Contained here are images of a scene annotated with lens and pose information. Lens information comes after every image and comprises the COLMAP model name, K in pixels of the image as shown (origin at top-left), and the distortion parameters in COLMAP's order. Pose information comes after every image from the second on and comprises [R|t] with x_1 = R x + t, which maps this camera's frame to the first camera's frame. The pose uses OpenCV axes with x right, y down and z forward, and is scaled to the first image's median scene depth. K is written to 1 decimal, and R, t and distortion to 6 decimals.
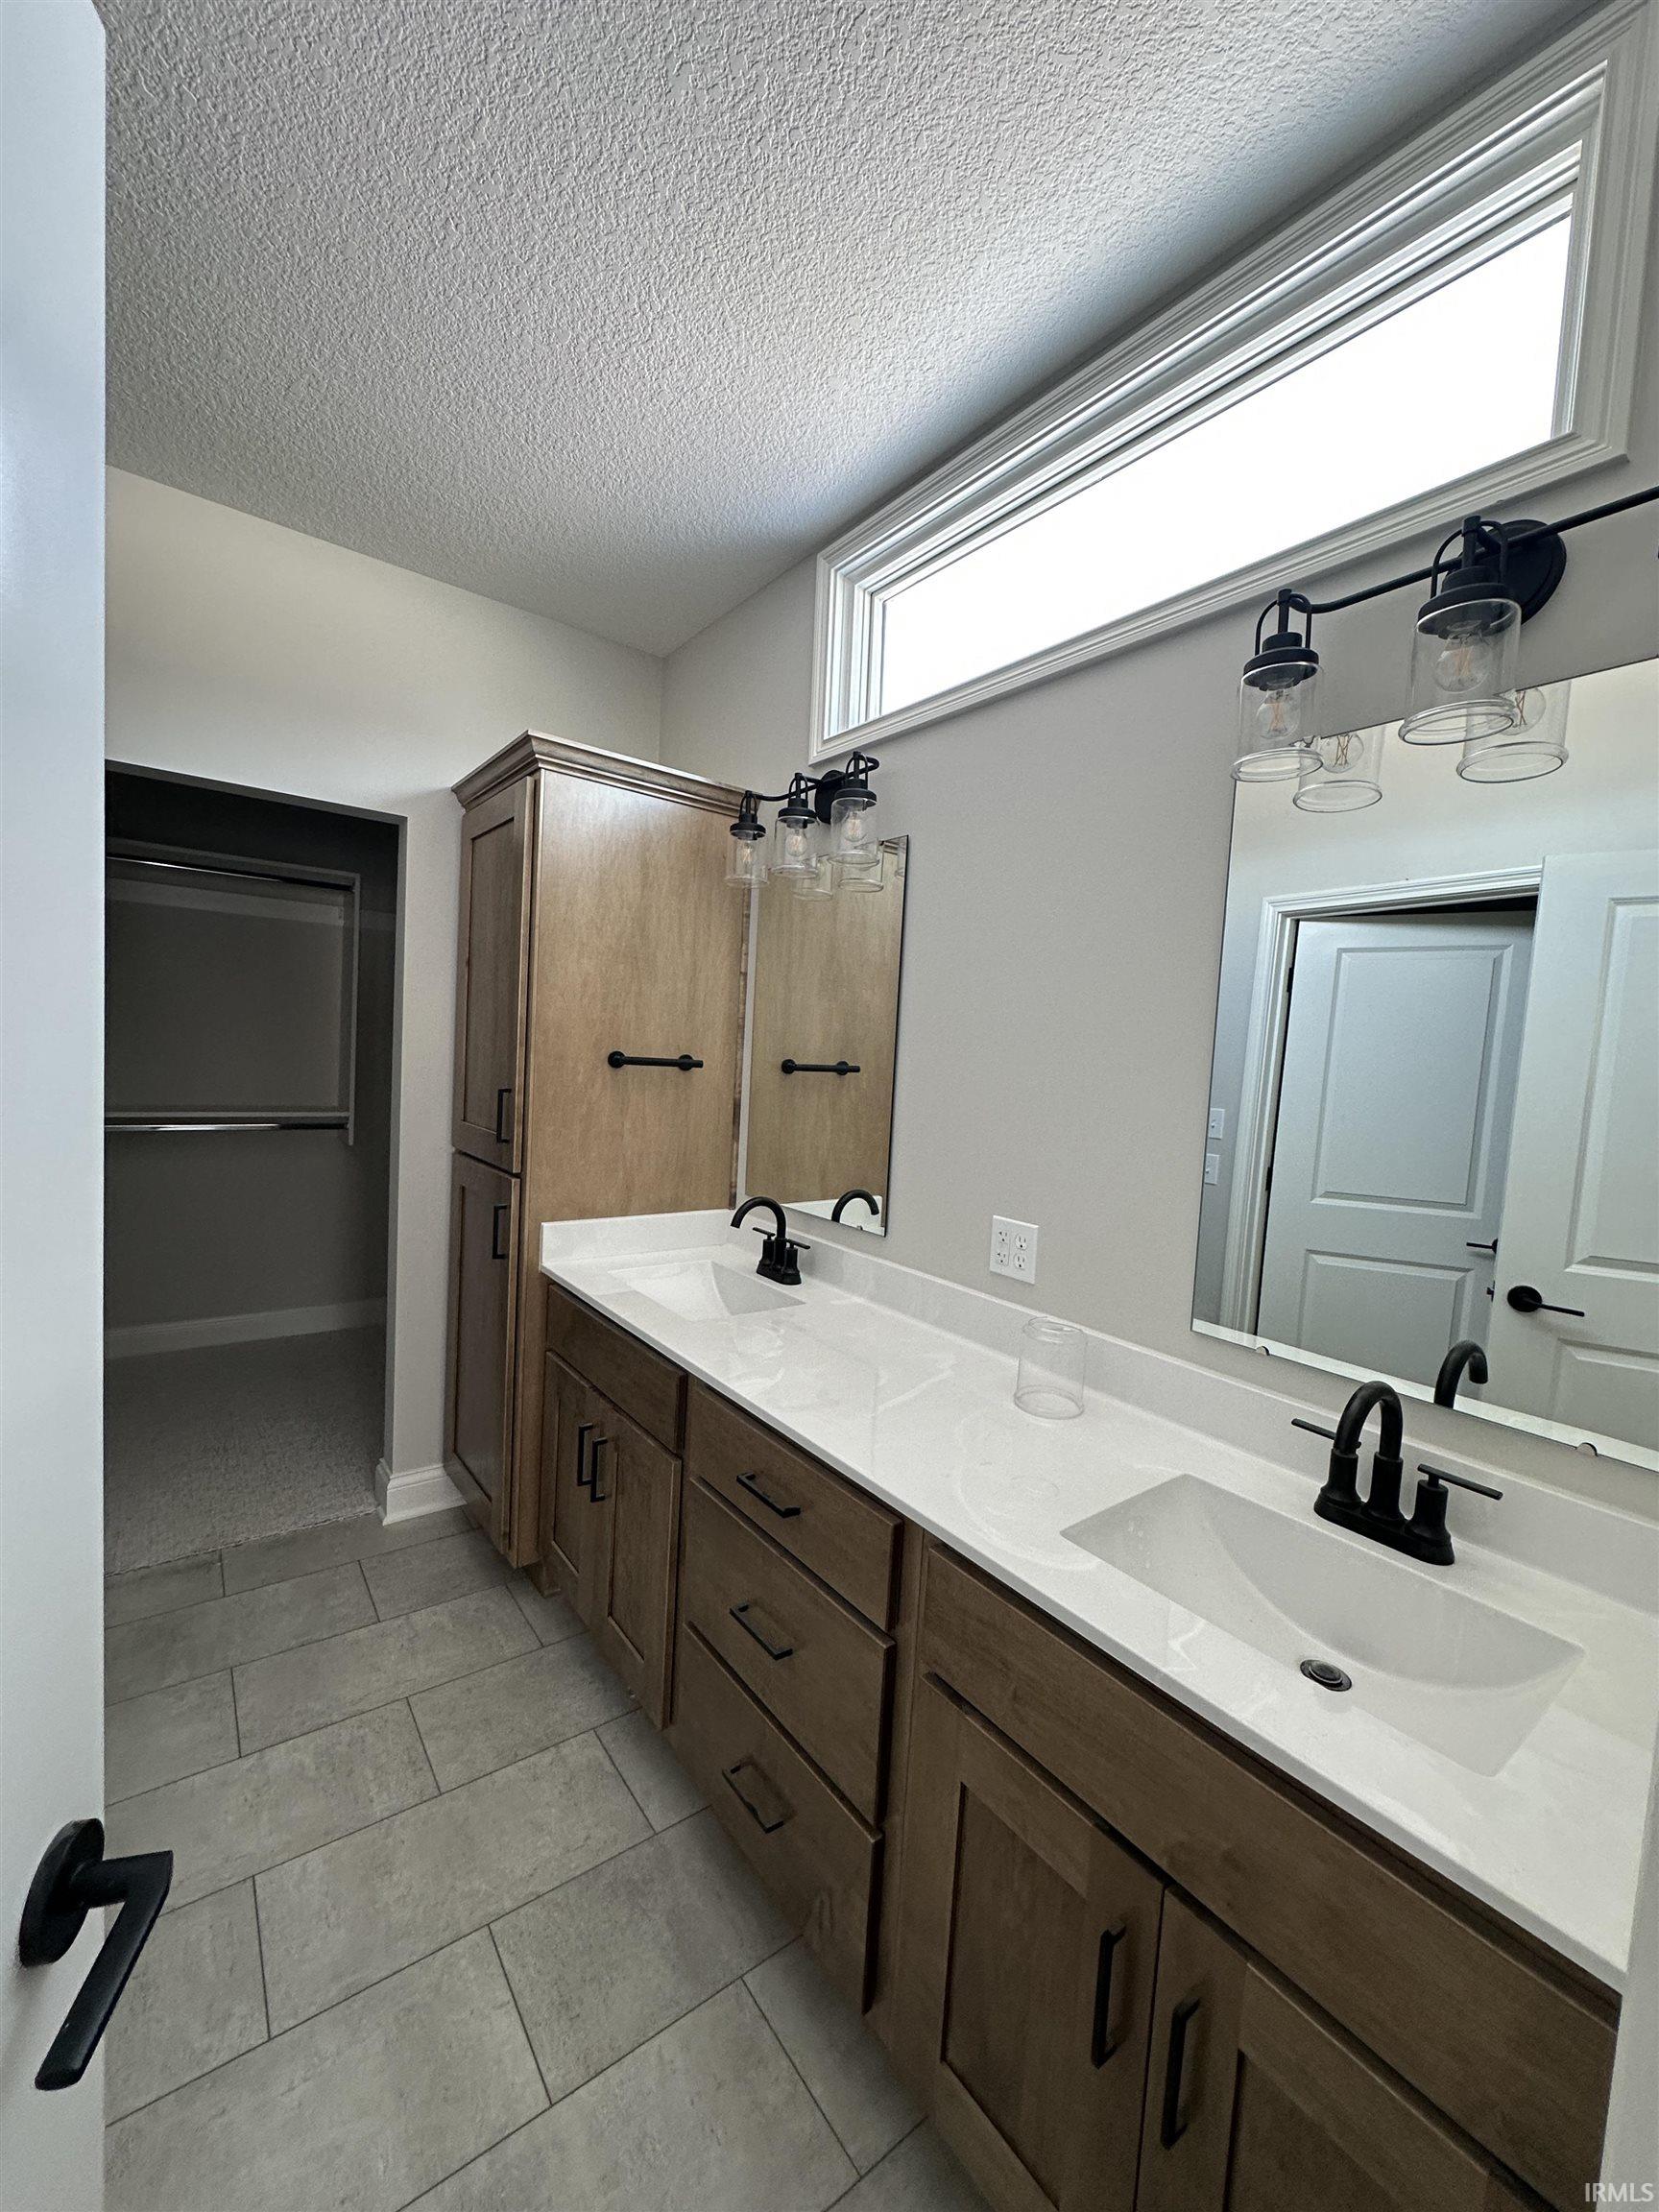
lens RADIAL K [[882.3, 0, 793.0], [0, 882.3, 1102.3], [0, 0, 1]] dist [-0.002971, 0.000491]
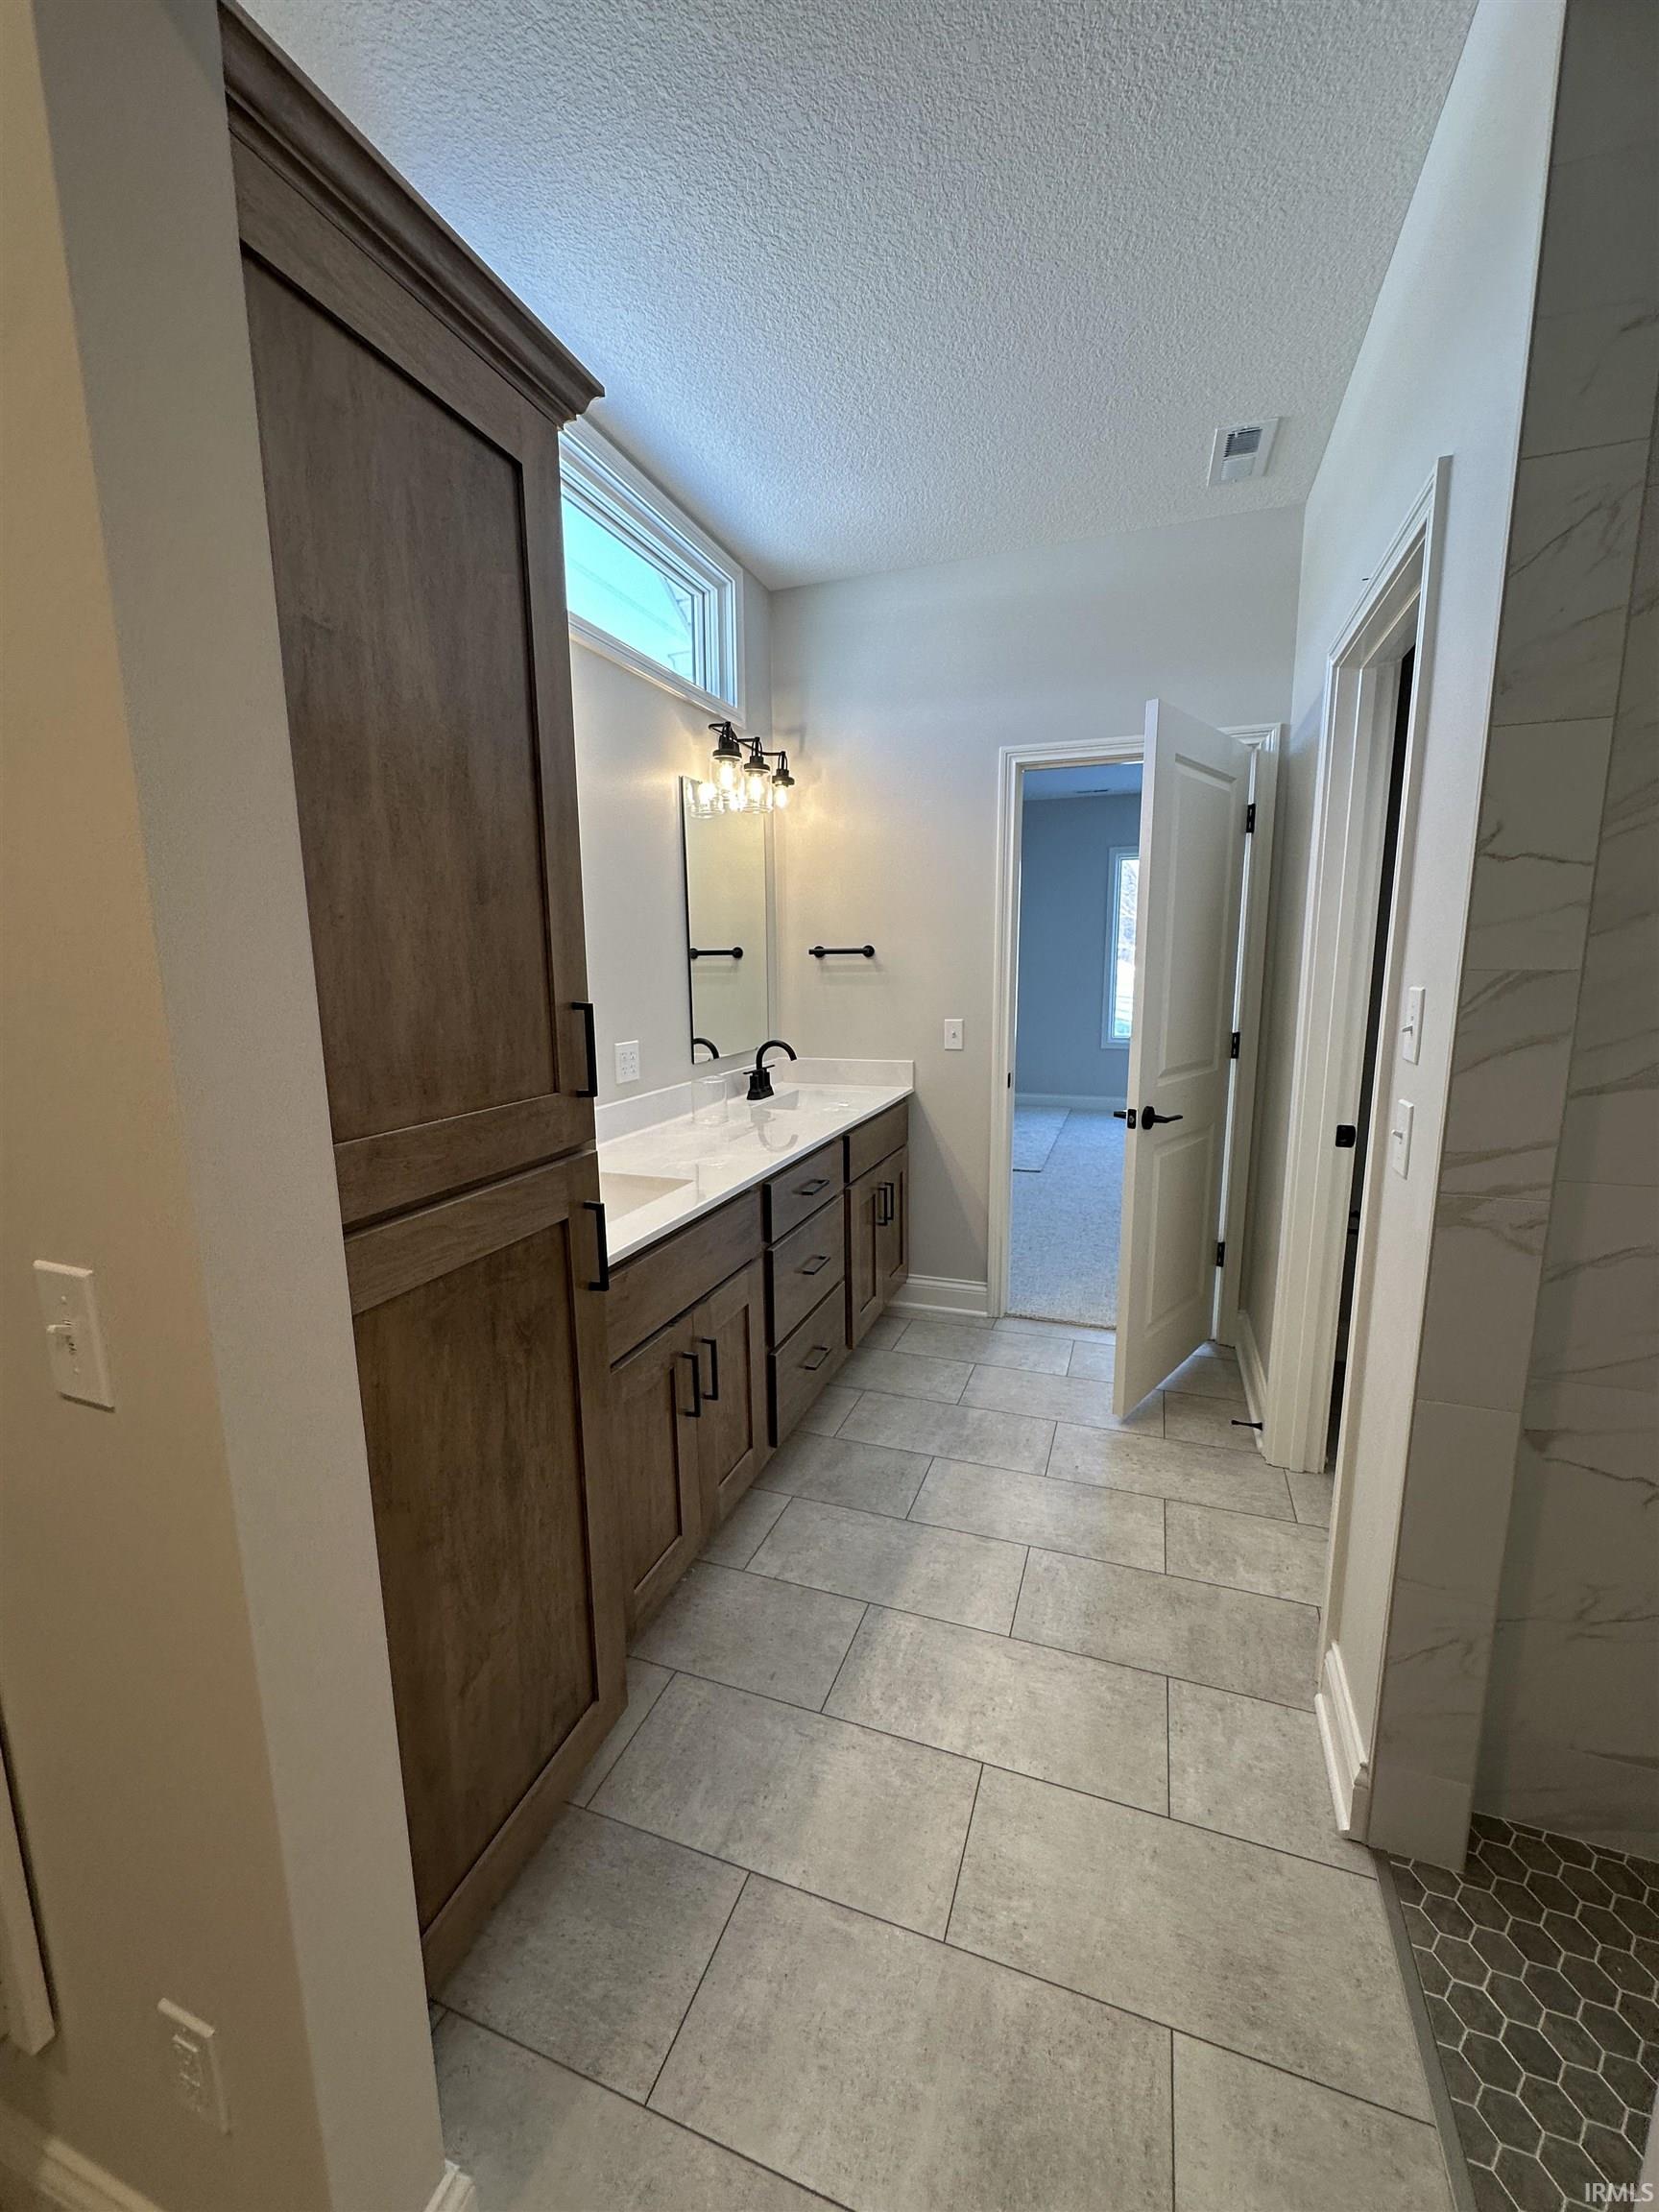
lens RADIAL K [[882.3, 0, 828.3], [0, 882.3, 1104.6], [0, 0, 1]] dist [-0.002971, 0.000491]
pose [[-0.567691, -0.180965, 0.803106, -1.301722], [0.023528, 0.971575, 0.235558, -0.136132], [-0.822906, 0.152620, -0.547296, 1.740537]]
